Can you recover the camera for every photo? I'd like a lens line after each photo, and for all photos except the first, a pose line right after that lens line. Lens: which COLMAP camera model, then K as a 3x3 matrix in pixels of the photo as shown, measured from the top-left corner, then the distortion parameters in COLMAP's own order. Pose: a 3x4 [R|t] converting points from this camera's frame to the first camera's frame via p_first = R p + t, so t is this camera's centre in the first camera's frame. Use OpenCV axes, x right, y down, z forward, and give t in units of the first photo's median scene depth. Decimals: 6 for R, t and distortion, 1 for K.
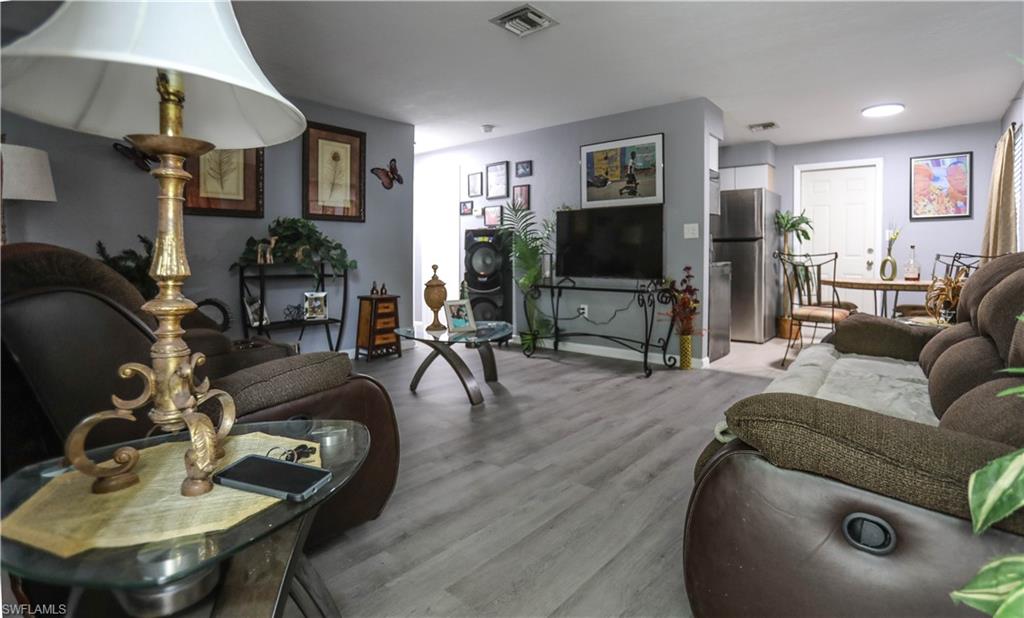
lens RADIAL K [[508.5, 0, 528.4], [0, 508.5, 261.8], [0, 0, 1]] dist [-0.056770, -0.001750]
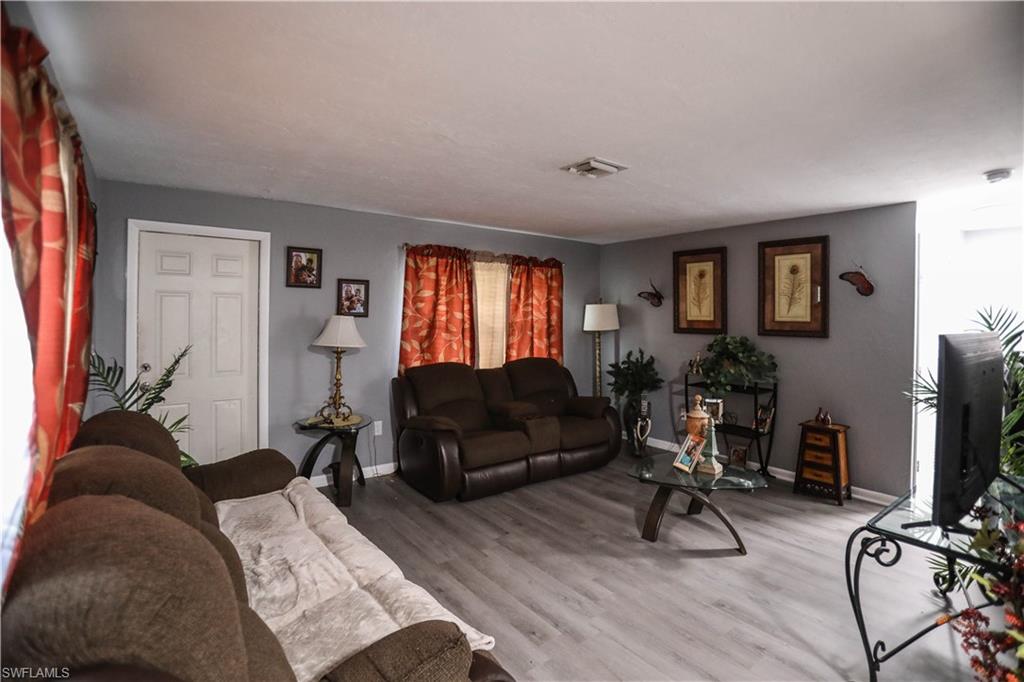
lens RADIAL K [[498.6, 0, 513.1], [0, 498.6, 313.9], [0, 0, 1]] dist [-0.044517, 0.001053]
pose [[-0.238478, -0.004328, -0.971138, 0.667990], [-0.017889, 0.999840, -0.000063, -0.116809], [0.970983, 0.017358, -0.238517, 0.715070]]
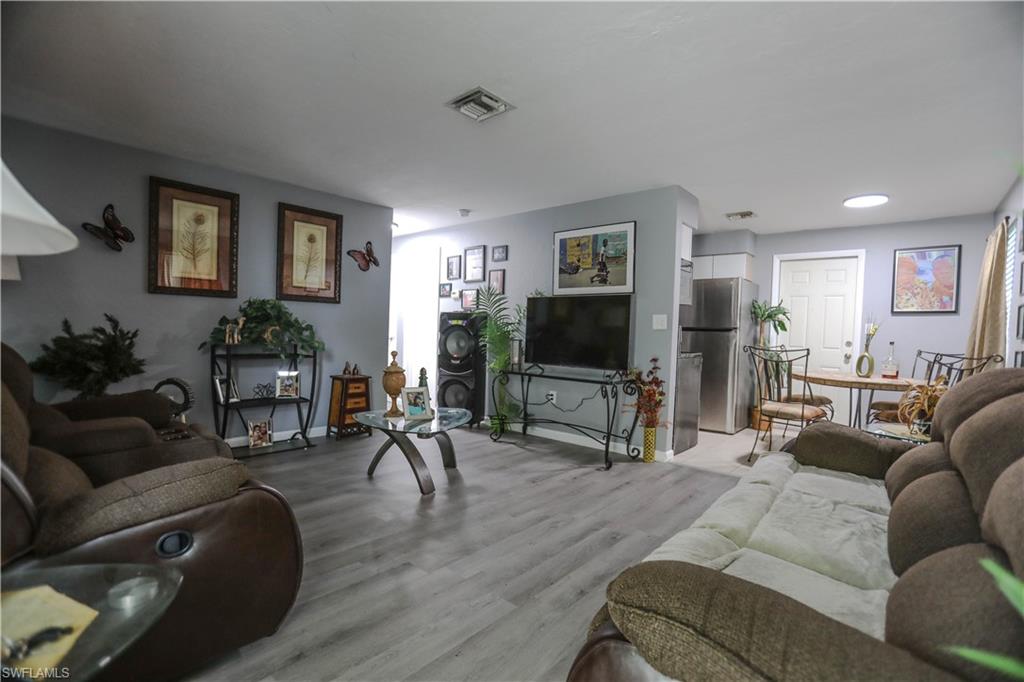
lens RADIAL K [[477.0, 0, 512.0], [0, 477.0, 341.0], [0, 0, 1]] dist [-0.048660, 0.001454]
pose [[0.998928, 0.027545, -0.037199, 0.065494], [-0.027061, 0.999543, 0.013443, -0.026050], [0.037552, -0.012422, 0.999217, 0.059013]]
